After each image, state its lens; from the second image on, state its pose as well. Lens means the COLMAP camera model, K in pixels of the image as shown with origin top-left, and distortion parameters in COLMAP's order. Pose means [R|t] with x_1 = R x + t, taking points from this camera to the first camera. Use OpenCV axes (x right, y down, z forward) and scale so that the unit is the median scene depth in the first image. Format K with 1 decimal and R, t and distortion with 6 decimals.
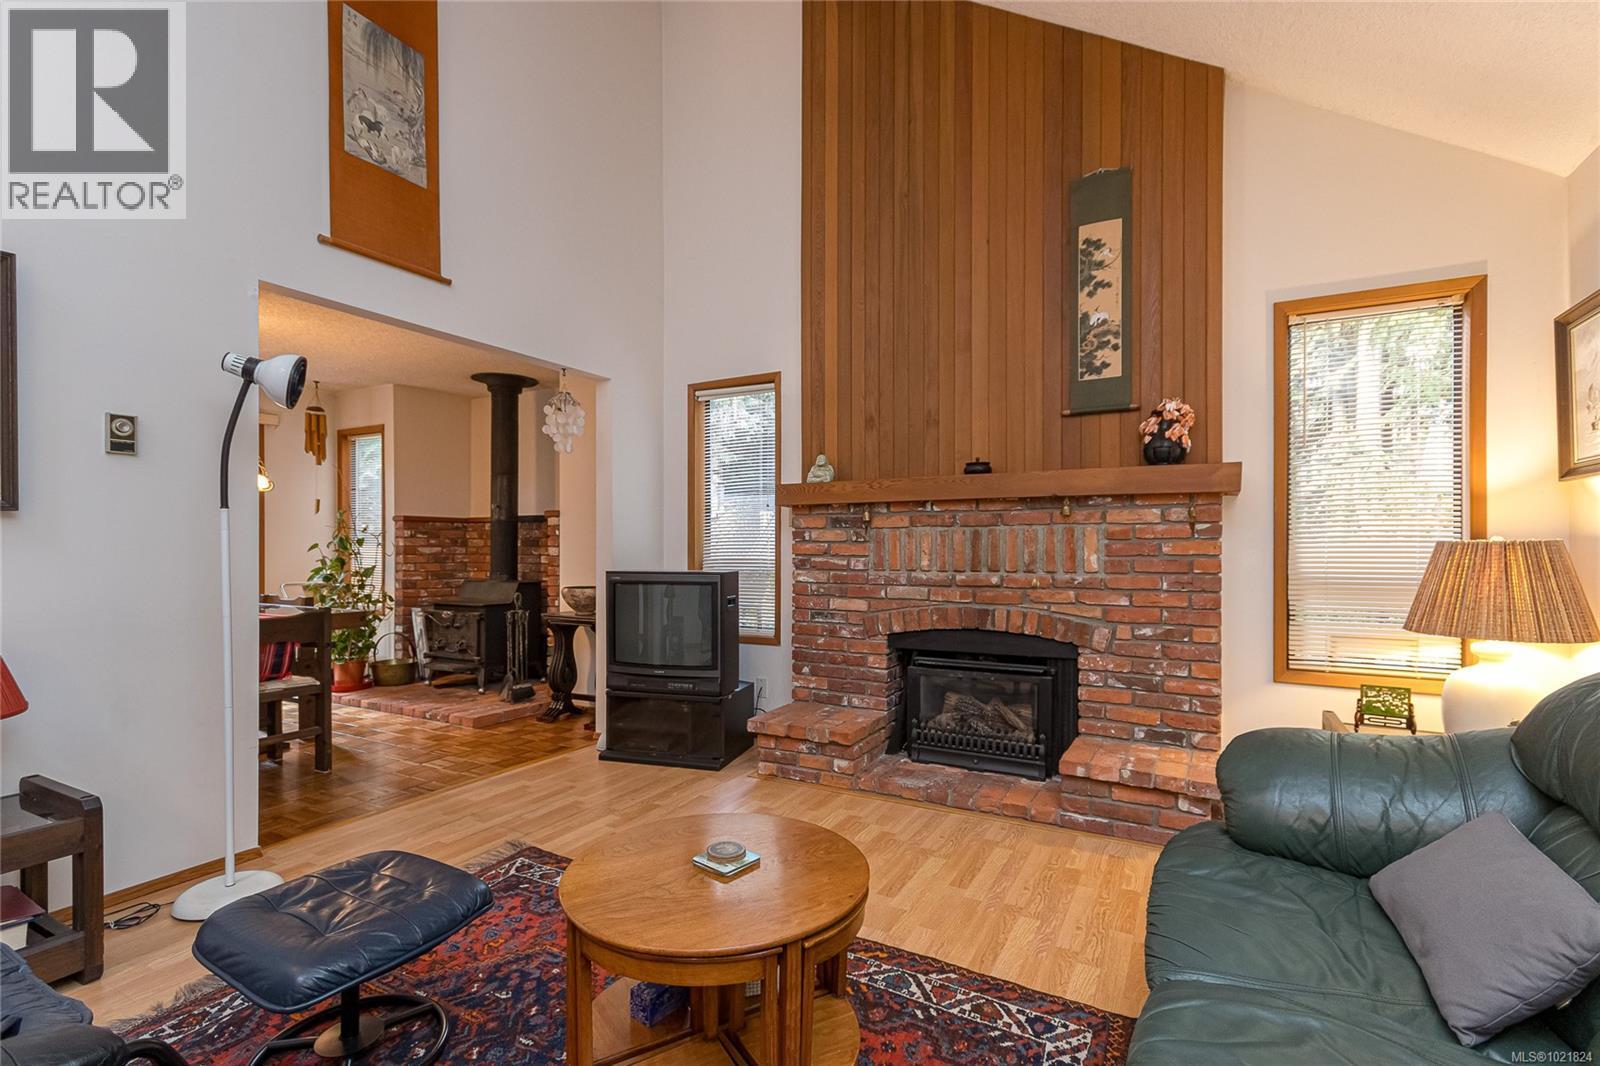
lens RADIAL K [[734.3, 0, 798.7], [0, 734.3, 545.8], [0, 0, 1]] dist [0.002548, 0.000516]
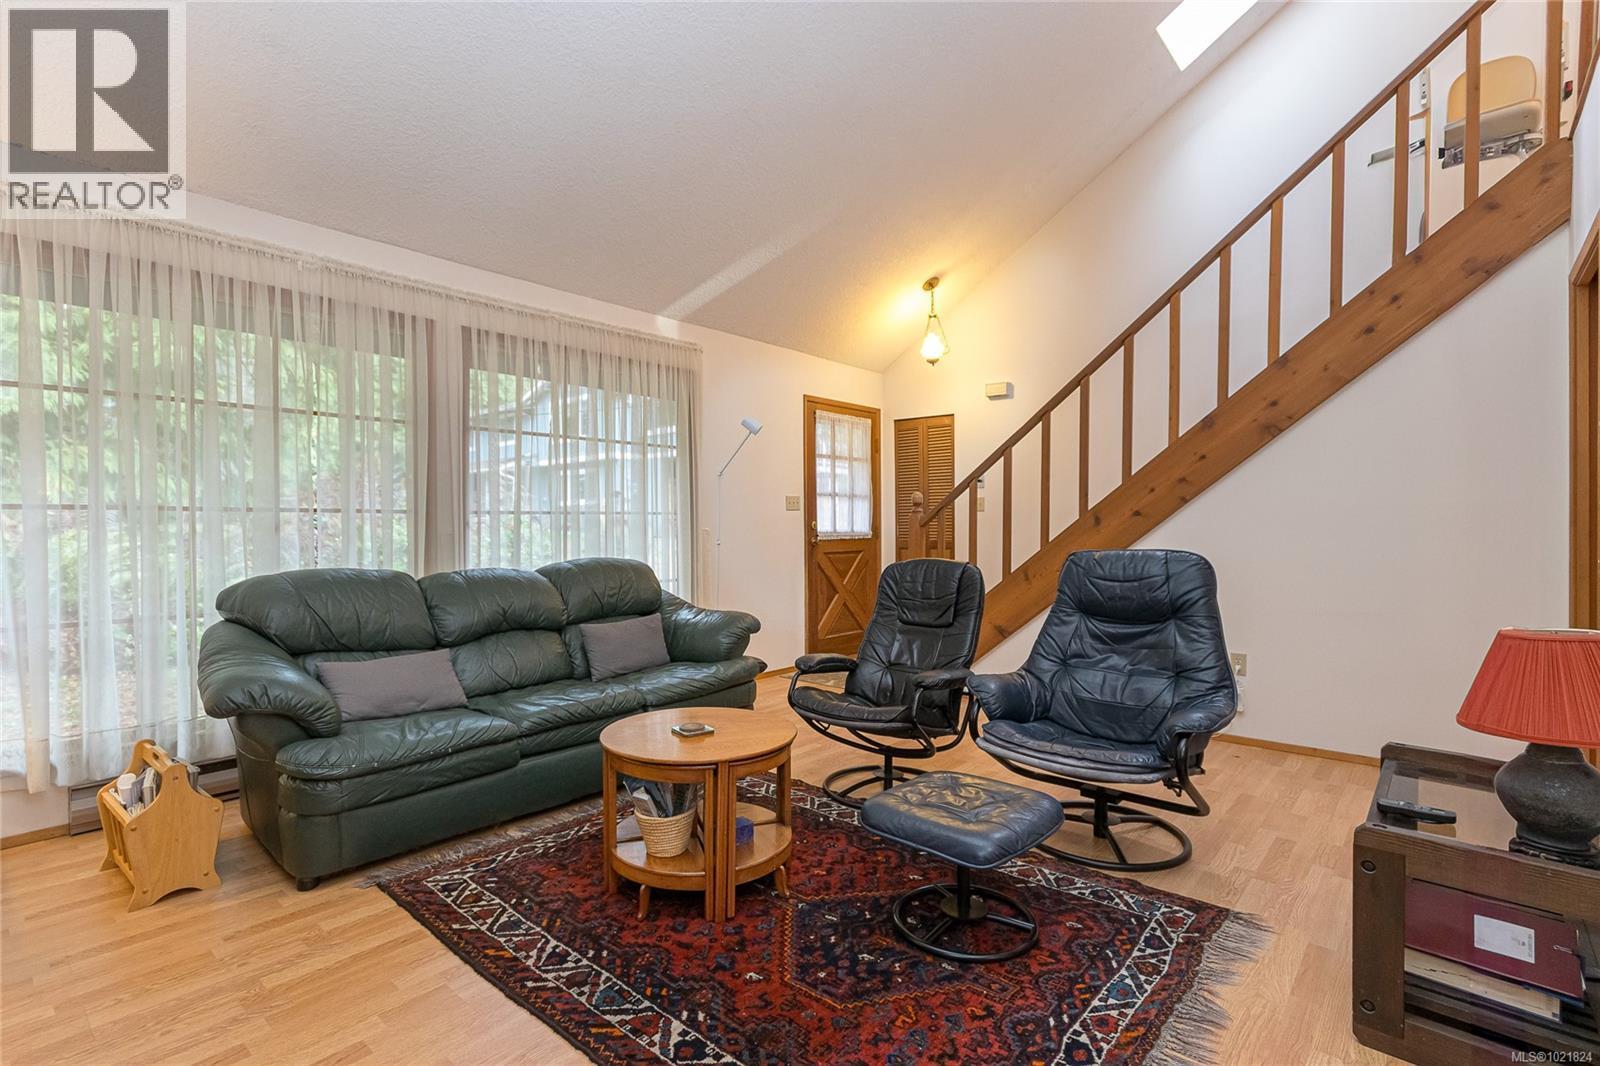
lens RADIAL K [[760.2, 0, 787.5], [0, 760.2, 538.3], [0, 0, 1]] dist [0.000328, 0.000203]
pose [[-0.974920, -0.002331, 0.222542, -0.284492], [0.000994, 0.999890, 0.014830, 0.002650], [-0.222552, 0.014680, -0.974810, 1.104012]]
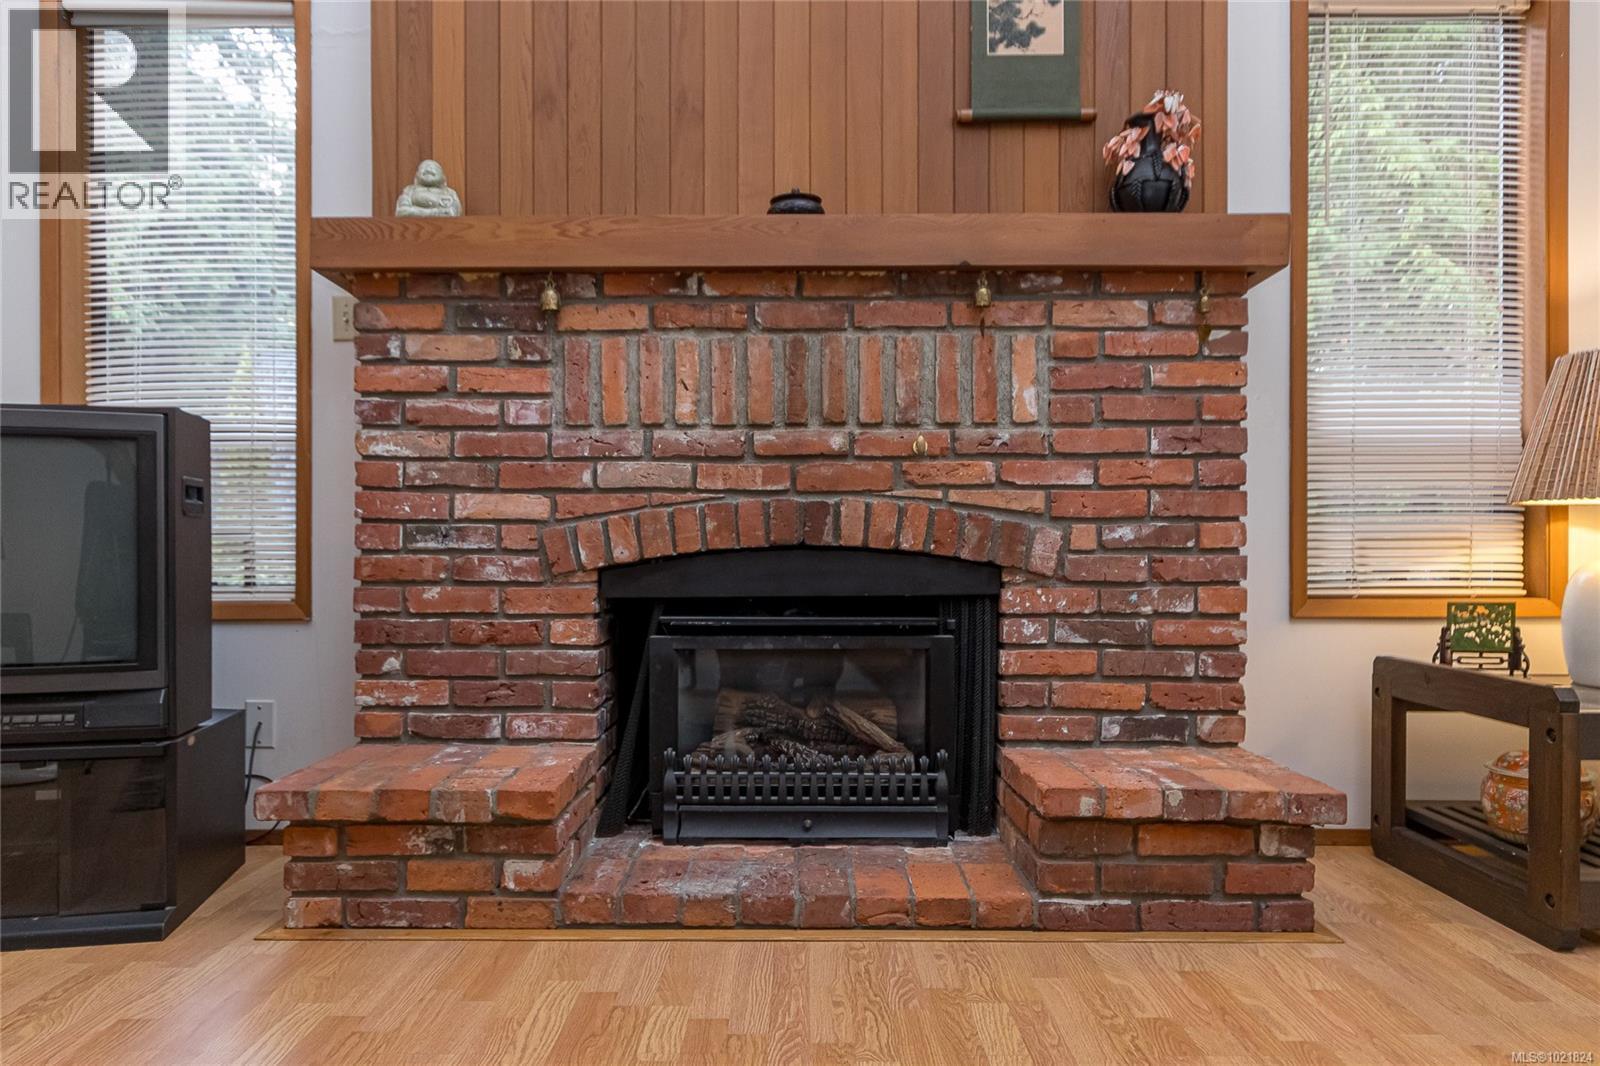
lens RADIAL K [[1068.0, 0, 793.0], [0, 1068.0, 556.6], [0, 0, 1]] dist [0.001791, -0.001450]
pose [[0.880226, -0.002551, 0.474548, -0.091348], [0.000304, 0.999988, 0.004811, 0.120411], [-0.474555, -0.004090, 0.880216, 0.407721]]
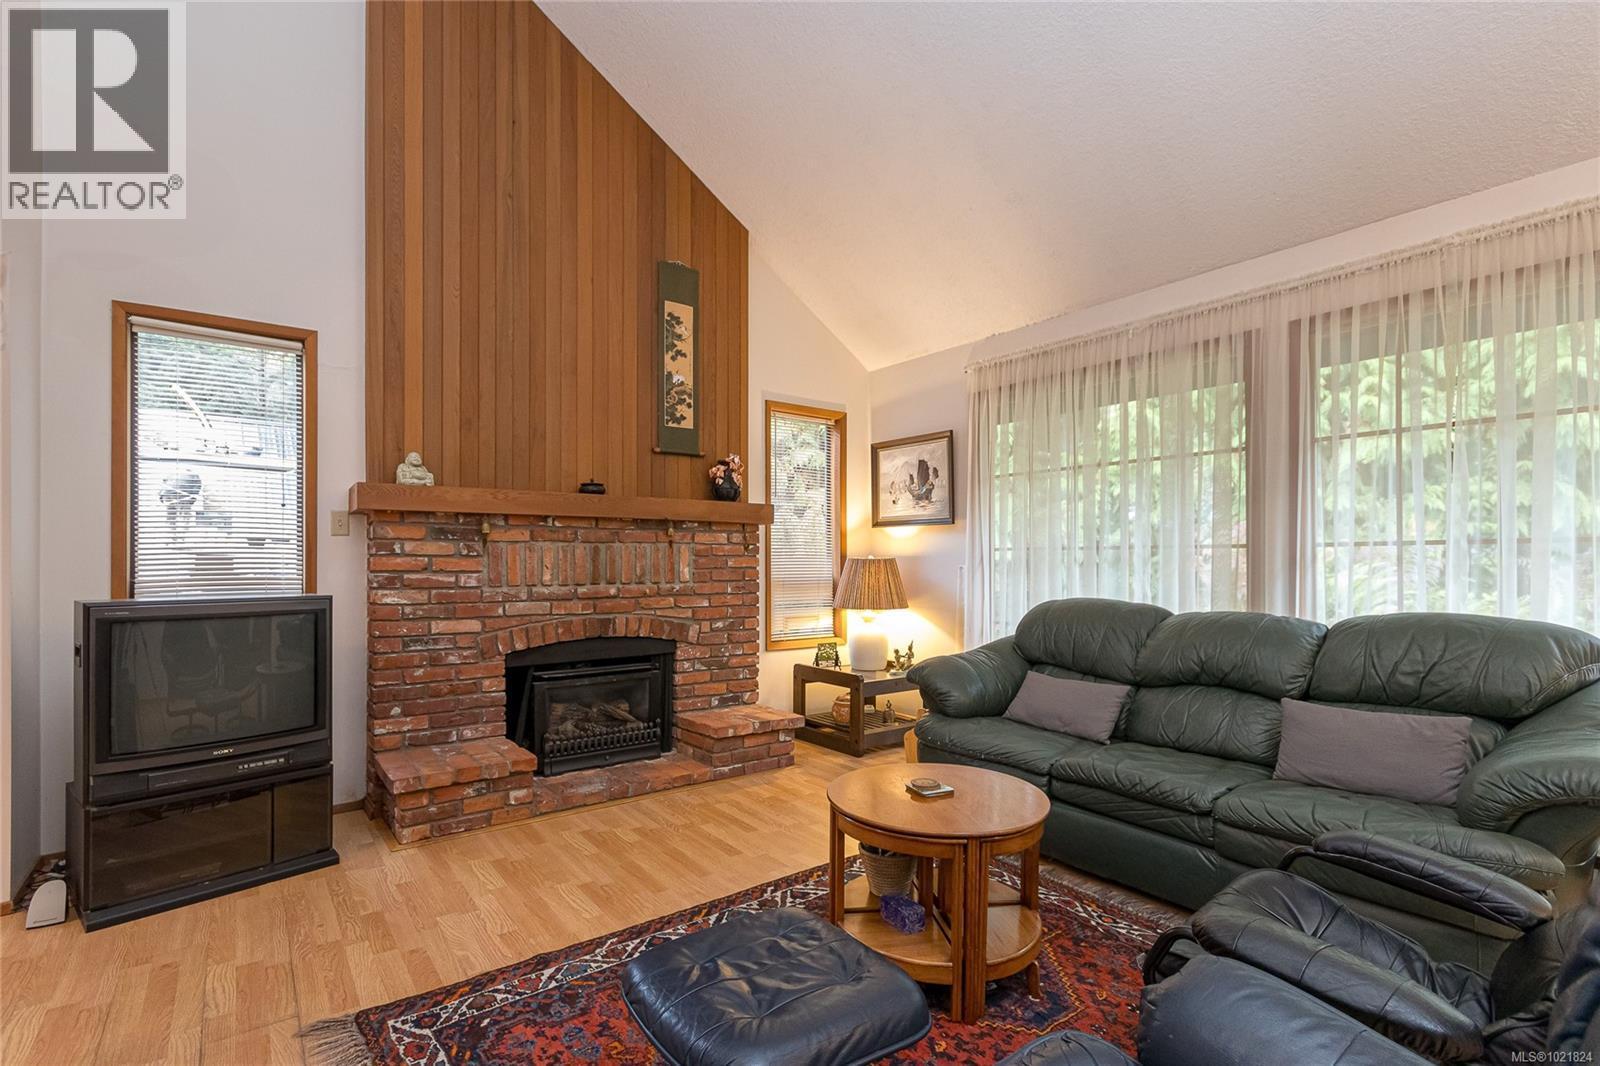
lens RADIAL K [[739.7, 0, 792.8], [0, 739.7, 560.5], [0, 0, 1]] dist [0.001590, 0.000430]
pose [[0.416685, 0.001993, 0.909049, -0.649699], [-0.000770, 0.999998, -0.001840, 0.001861], [-0.909051, 0.000067, 0.416686, 0.292428]]
